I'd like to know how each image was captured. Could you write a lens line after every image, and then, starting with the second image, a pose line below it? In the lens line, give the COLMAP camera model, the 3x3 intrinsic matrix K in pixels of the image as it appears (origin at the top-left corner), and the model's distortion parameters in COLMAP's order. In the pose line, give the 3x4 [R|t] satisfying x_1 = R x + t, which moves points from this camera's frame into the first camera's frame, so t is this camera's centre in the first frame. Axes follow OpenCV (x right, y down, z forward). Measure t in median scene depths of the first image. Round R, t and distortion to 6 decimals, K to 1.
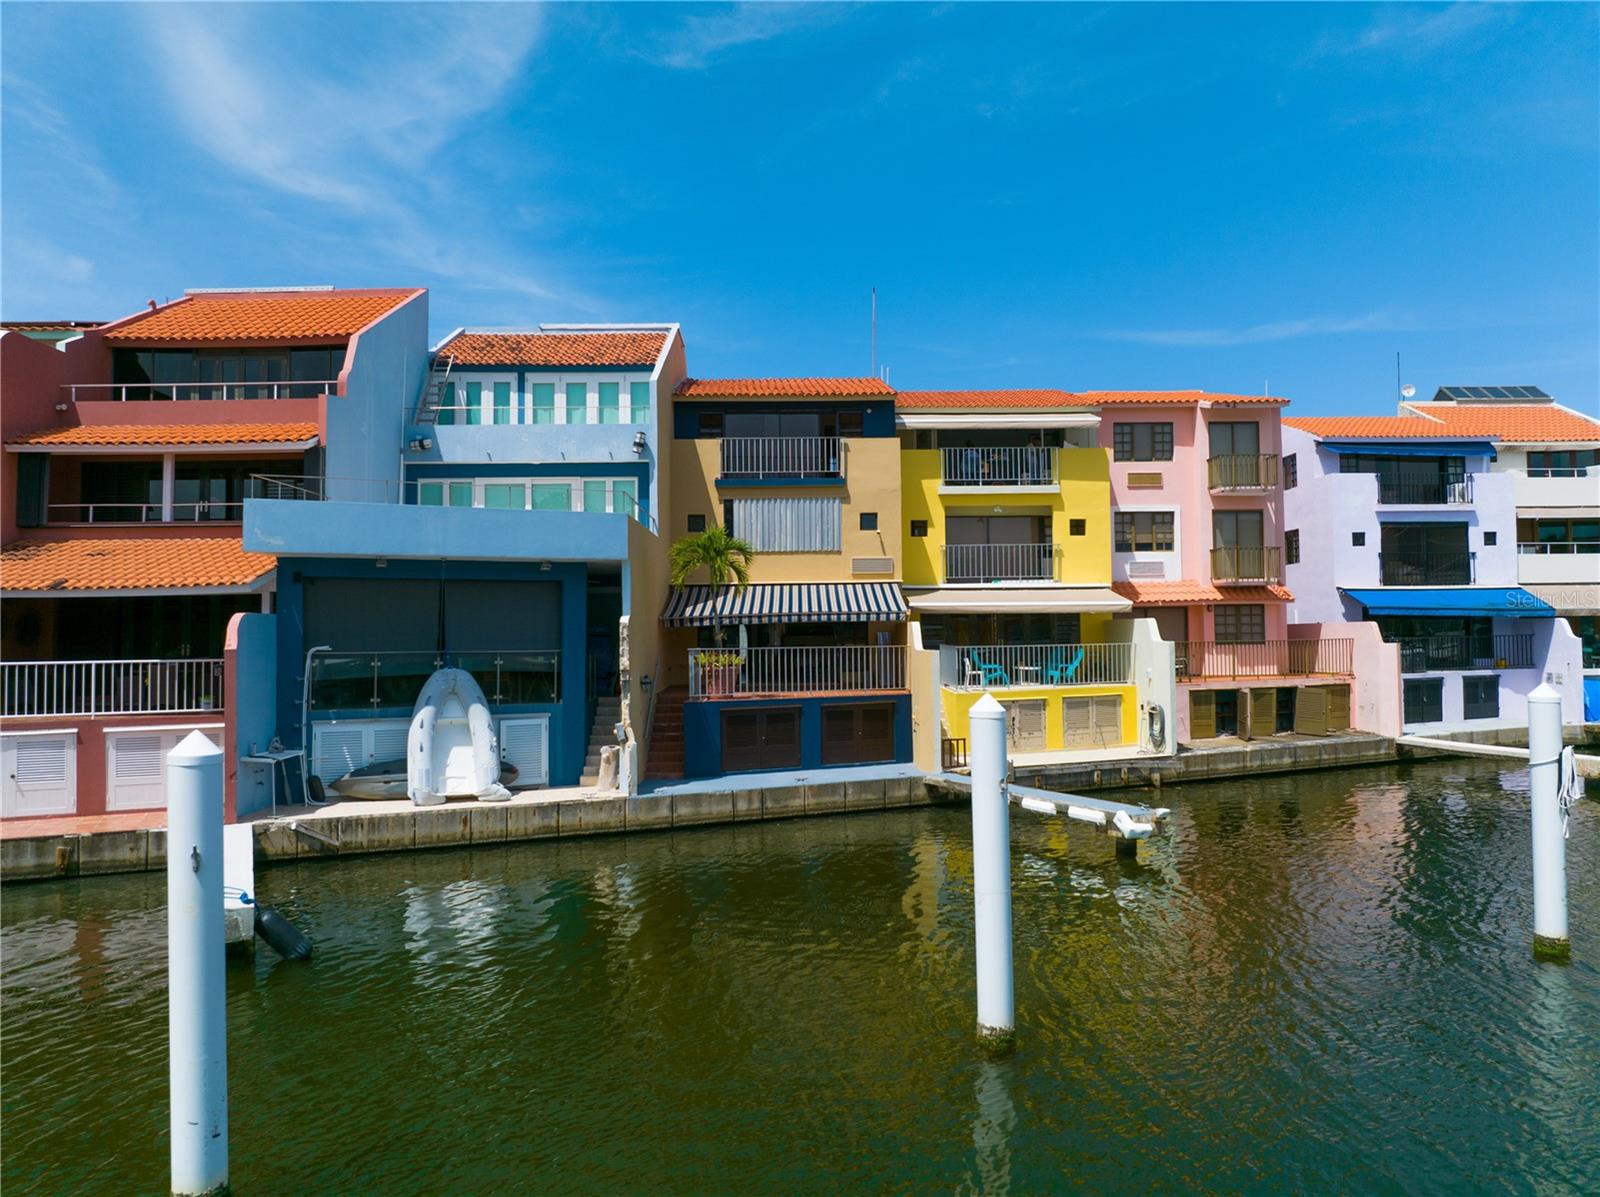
lens RADIAL K [[1124.4, 0, 800.0], [0, 1124.4, 598.5], [0, 0, 1]] dist [-0.033285, 0.021845]
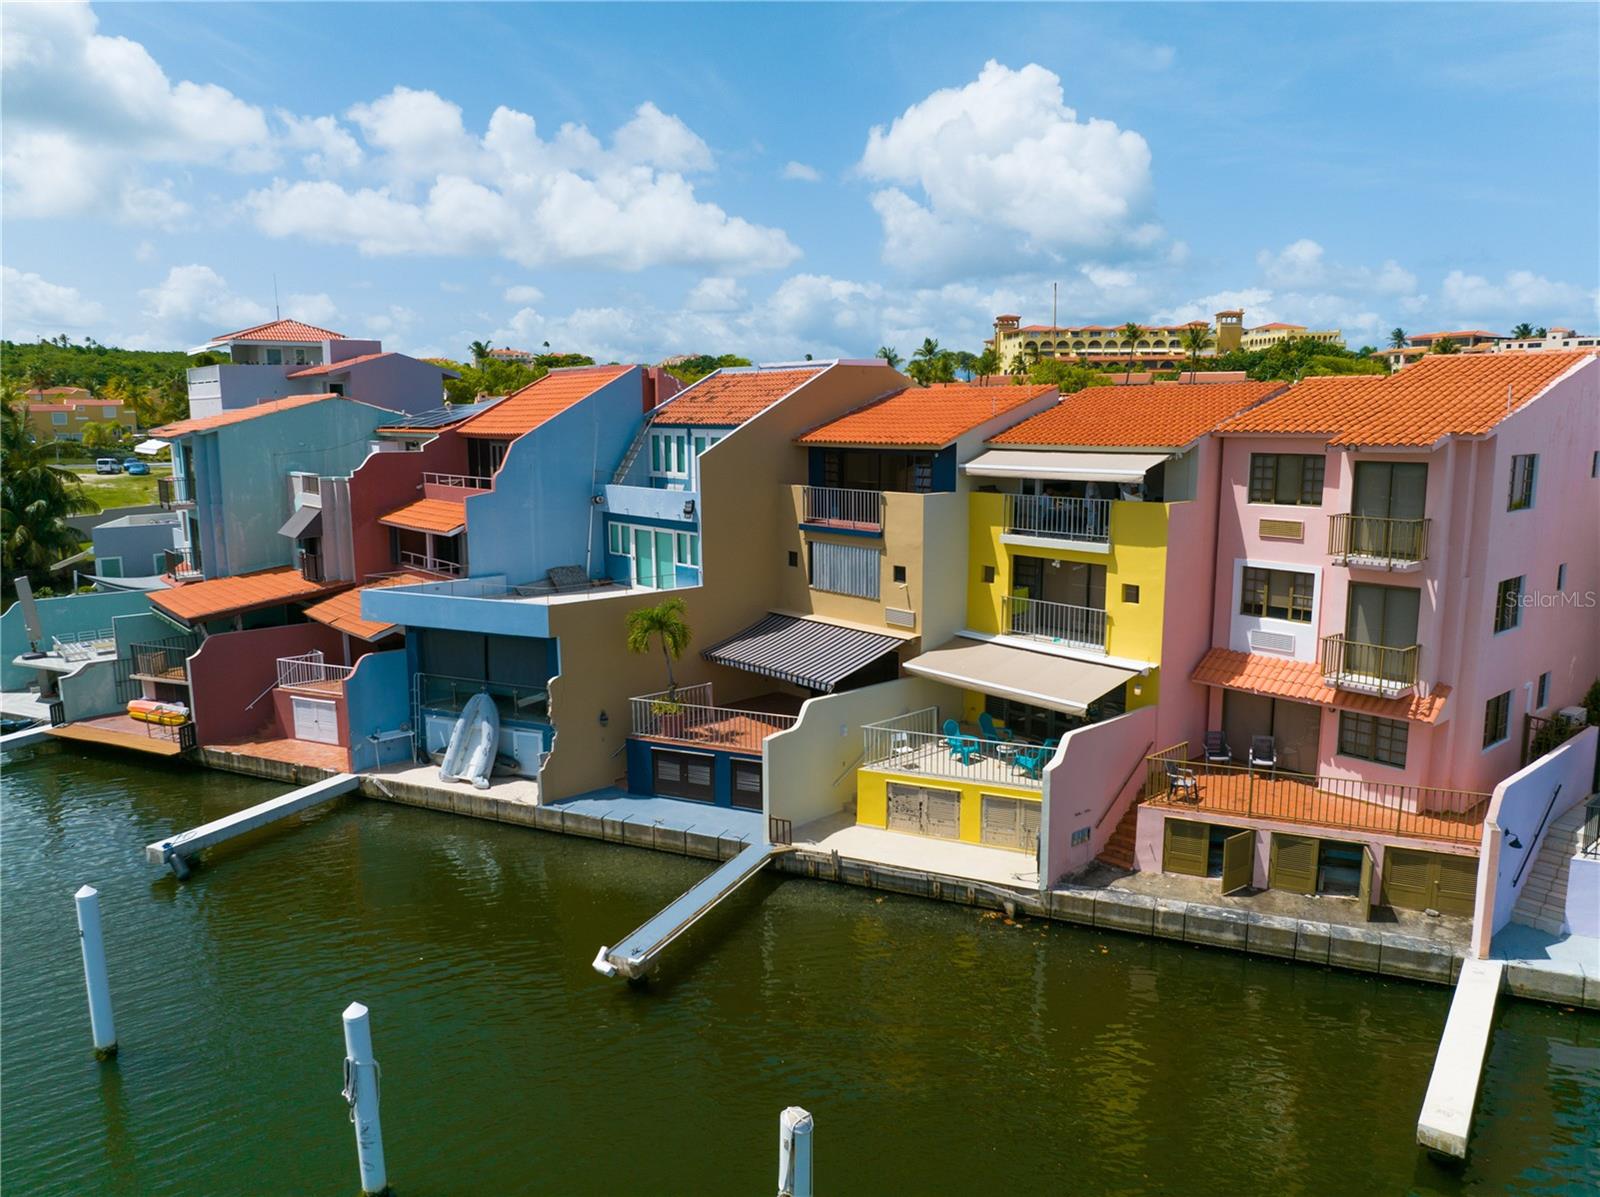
lens RADIAL K [[1124.4, 0, 800.0], [0, 1124.4, 598.5], [0, 0, 1]] dist [-0.033285, 0.021845]
pose [[0.635018, 0.131474, -0.761227, 0.805754], [0.027378, 0.980961, 0.192263, -0.252532], [0.772012, -0.142931, 0.619329, 0.293590]]
